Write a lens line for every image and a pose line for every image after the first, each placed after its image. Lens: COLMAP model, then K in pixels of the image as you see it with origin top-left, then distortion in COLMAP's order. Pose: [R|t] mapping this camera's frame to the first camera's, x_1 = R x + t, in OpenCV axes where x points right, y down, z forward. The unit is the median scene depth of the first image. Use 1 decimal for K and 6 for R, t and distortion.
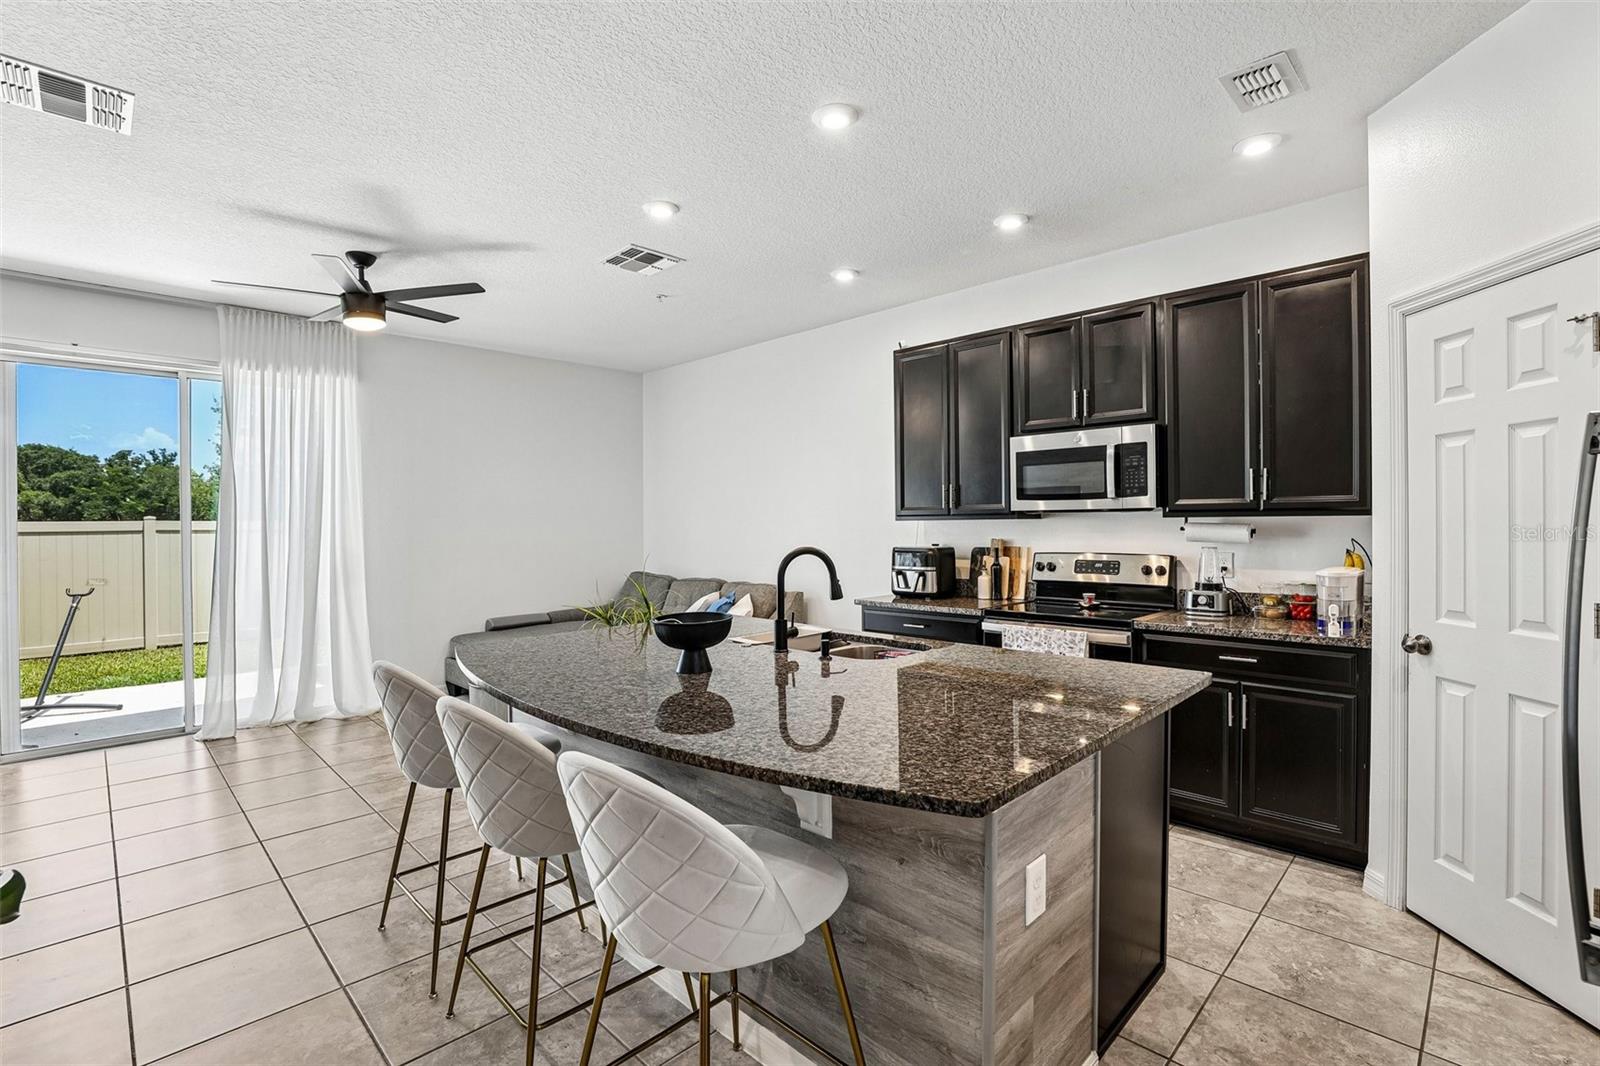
lens RADIAL K [[728.5, 0, 802.7], [0, 728.5, 528.7], [0, 0, 1]] dist [-0.045967, 0.013960]
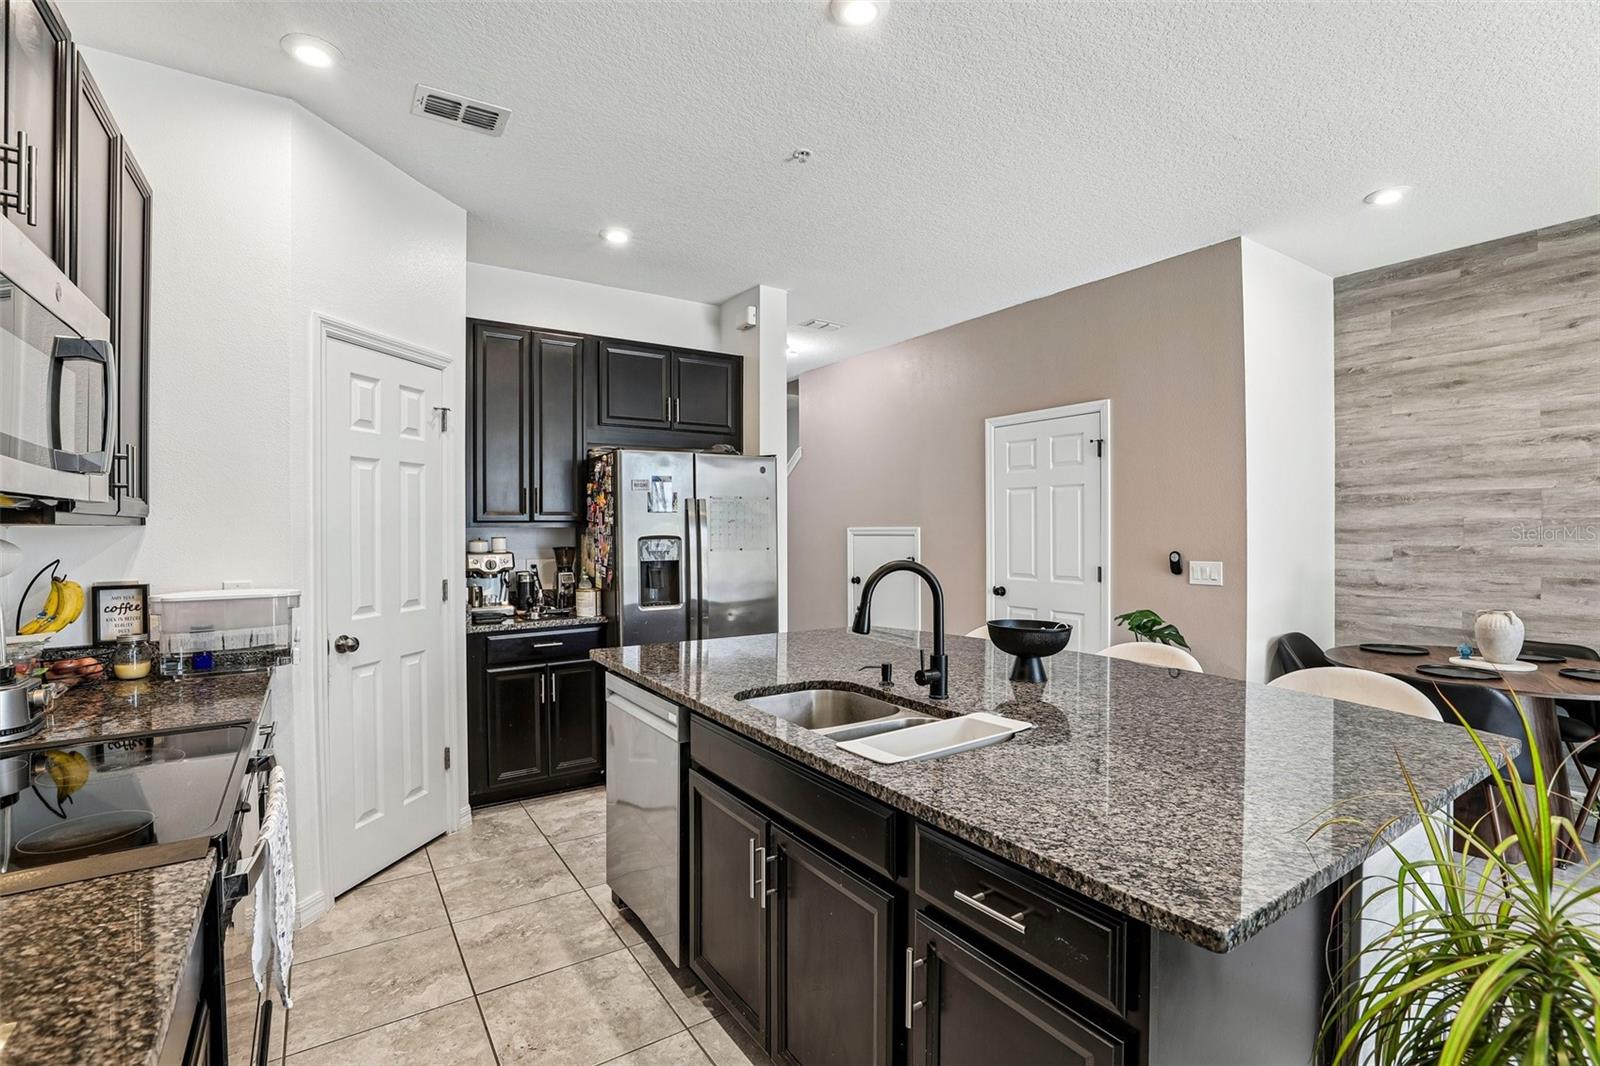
lens RADIAL K [[728.5, 0, 800.1], [0, 728.5, 530.0], [0, 0, 1]] dist [-0.045967, 0.013960]
pose [[-0.978928, 0.009094, 0.204002, -0.023891], [0.011330, 0.999888, 0.009797, -0.007965], [-0.203890, 0.011901, -0.978922, 0.977399]]
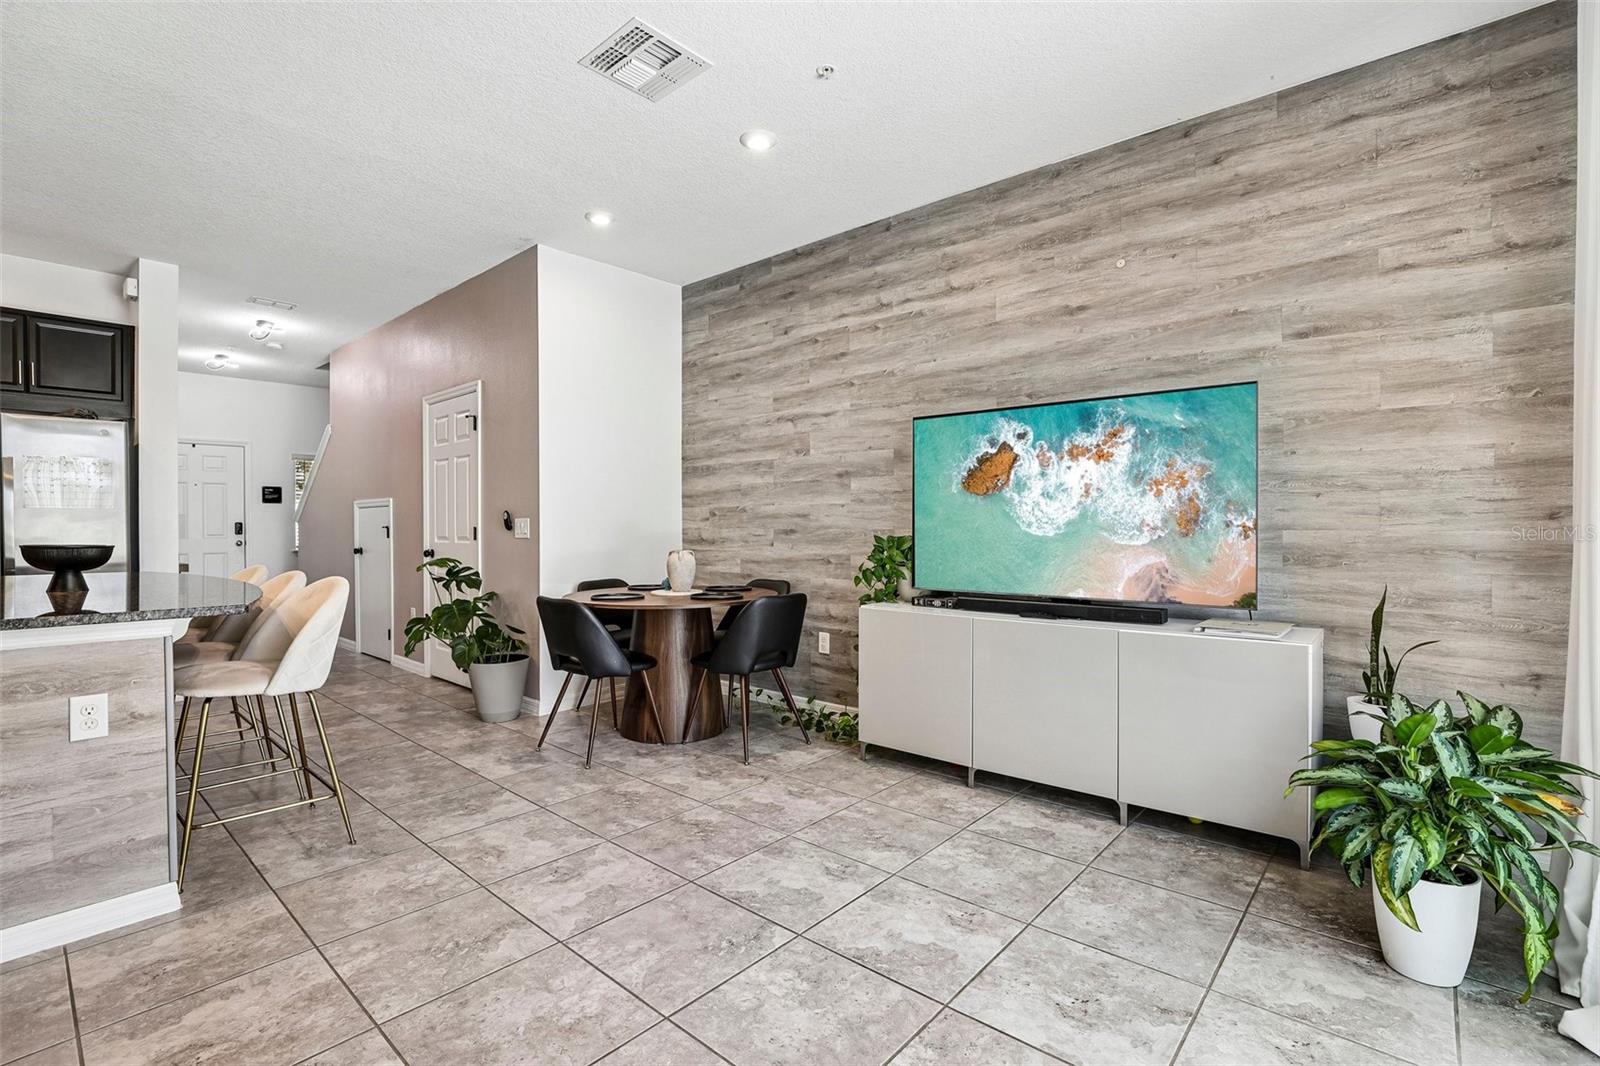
lens RADIAL K [[728.5, 0, 800.6], [0, 728.5, 528.0], [0, 0, 1]] dist [-0.045967, 0.013960]
pose [[-0.998492, 0.010049, -0.053961, -0.617603], [0.009374, 0.999875, 0.012750, 0.044280], [0.054083, 0.012225, -0.998462, 1.069824]]
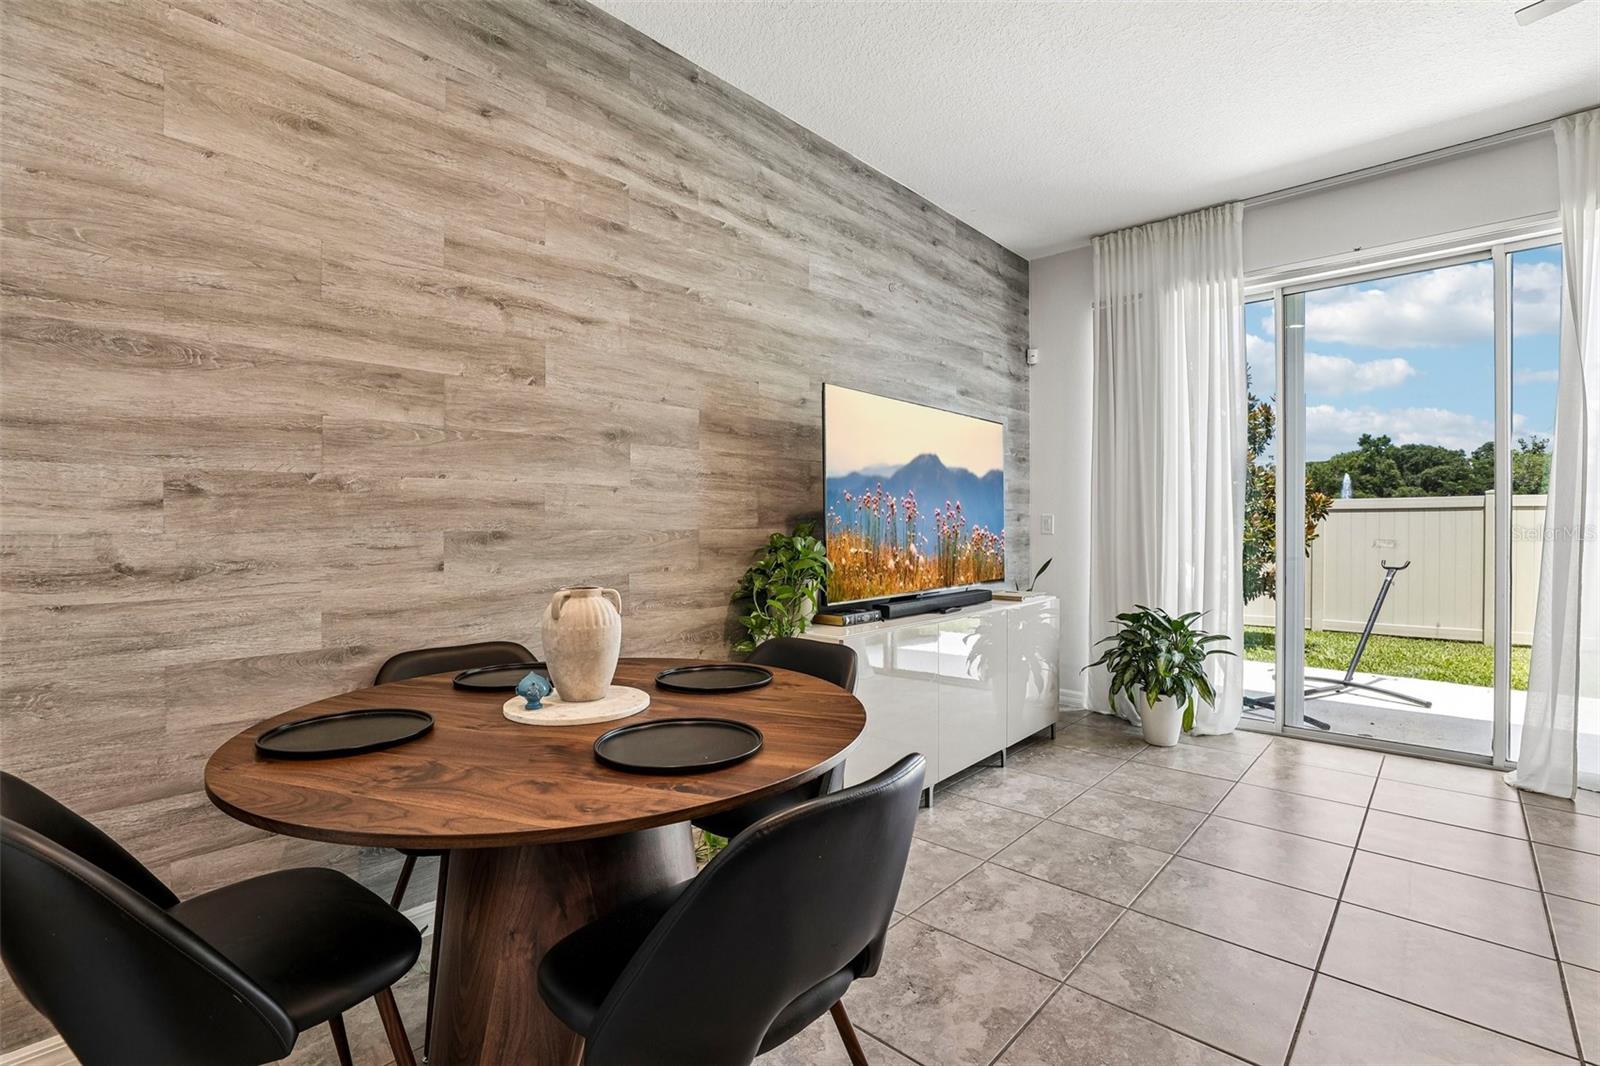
lens RADIAL K [[728.5, 0, 802.5], [0, 728.5, 528.6], [0, 0, 1]] dist [-0.045967, 0.013960]
pose [[0.031427, 0.013335, -0.999417, -0.201751], [-0.005922, 0.999896, 0.013155, 0.048761], [0.999489, 0.005505, 0.031502, 0.294519]]
